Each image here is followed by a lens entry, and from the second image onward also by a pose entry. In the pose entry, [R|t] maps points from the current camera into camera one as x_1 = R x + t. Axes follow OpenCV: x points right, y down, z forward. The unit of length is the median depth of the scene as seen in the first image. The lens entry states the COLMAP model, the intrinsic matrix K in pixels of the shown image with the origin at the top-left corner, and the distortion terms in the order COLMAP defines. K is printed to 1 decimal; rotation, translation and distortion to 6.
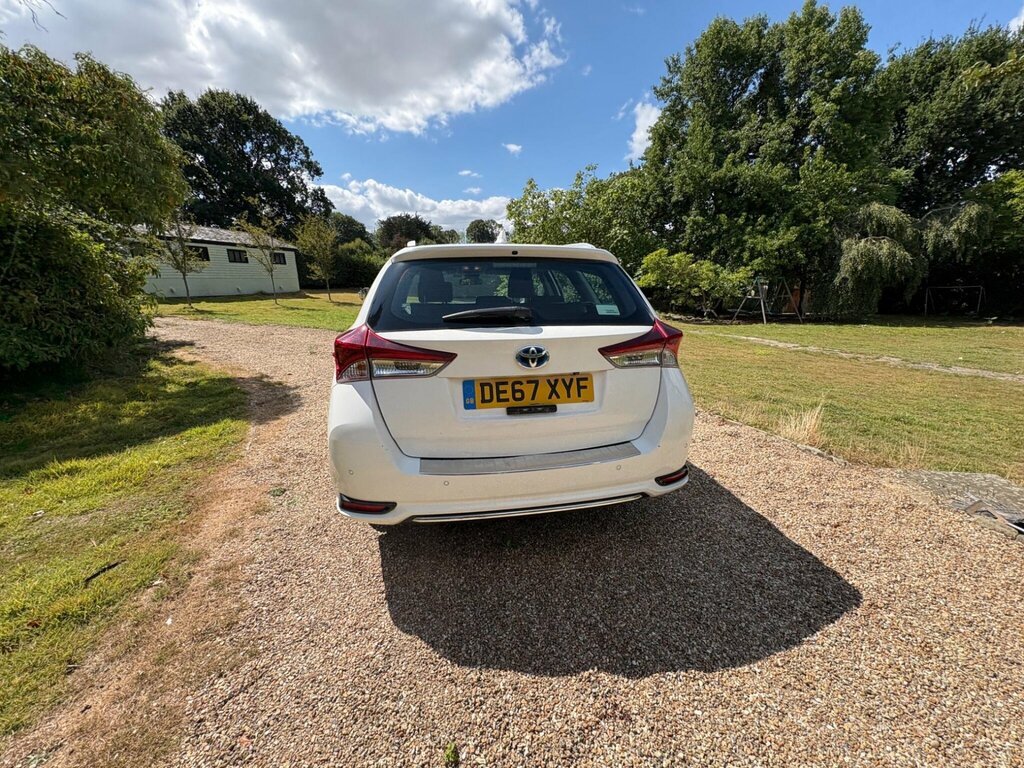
lens RADIAL K [[405.3, 0, 514.0], [0, 405.3, 384.6], [0, 0, 1]] dist [0.001593, -0.000643]
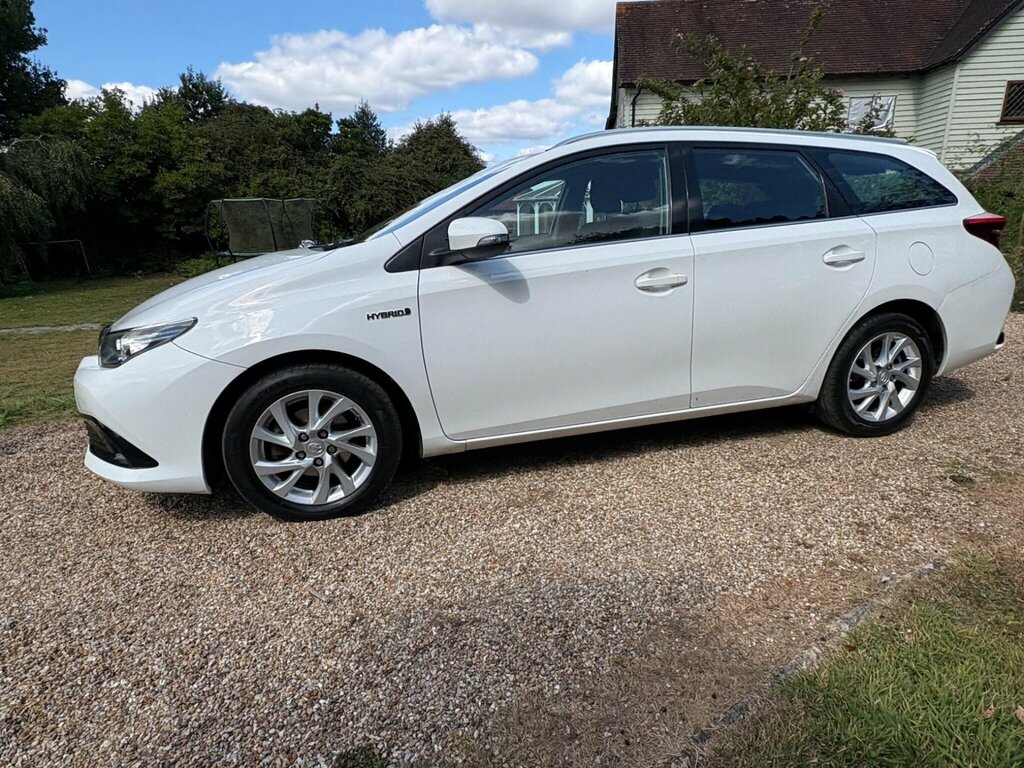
lens RADIAL K [[582.1, 0, 517.9], [0, 582.1, 389.6], [0, 0, 1]] dist [0.001520, -0.001074]
pose [[-0.091493, -0.265005, 0.959897, -0.197588], [0.271994, 0.920635, 0.280090, -0.048652], [-0.957940, 0.286713, -0.012151, 0.236101]]
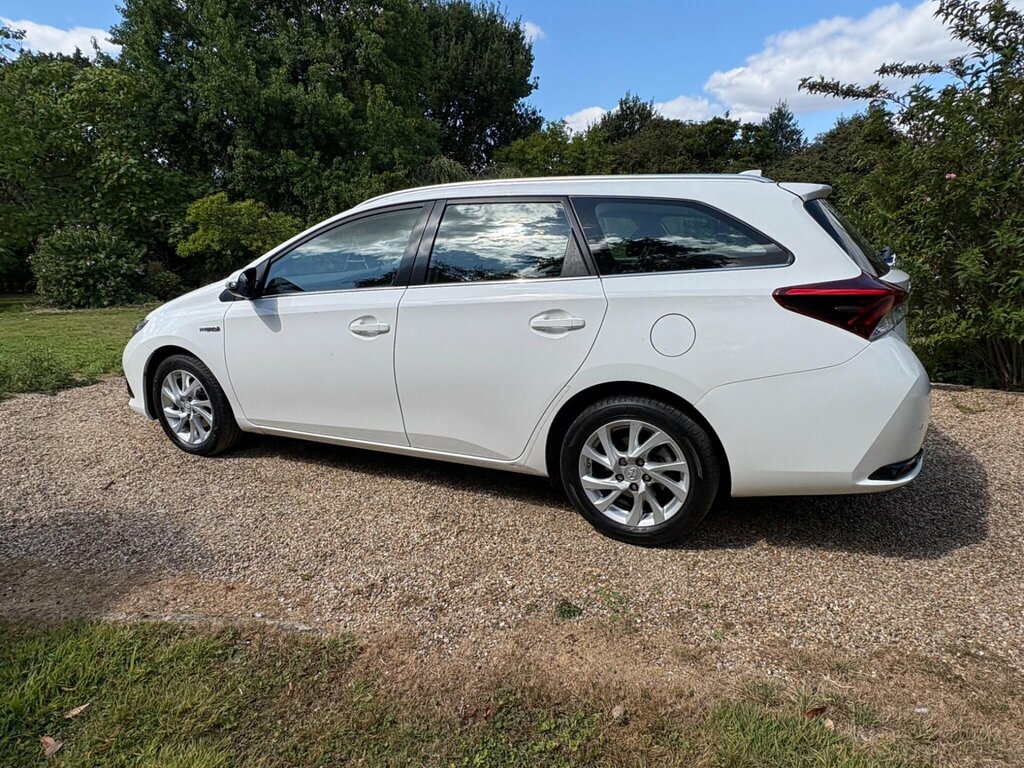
lens RADIAL K [[582.2, 0, 520.4], [0, 582.2, 388.2], [0, 0, 1]] dist [0.000870, 0.000111]
pose [[0.586799, -0.211073, 0.781739, -0.165377], [0.215874, 0.971266, 0.100204, -0.016823], [-0.780427, 0.109957, 0.615503, 0.074831]]
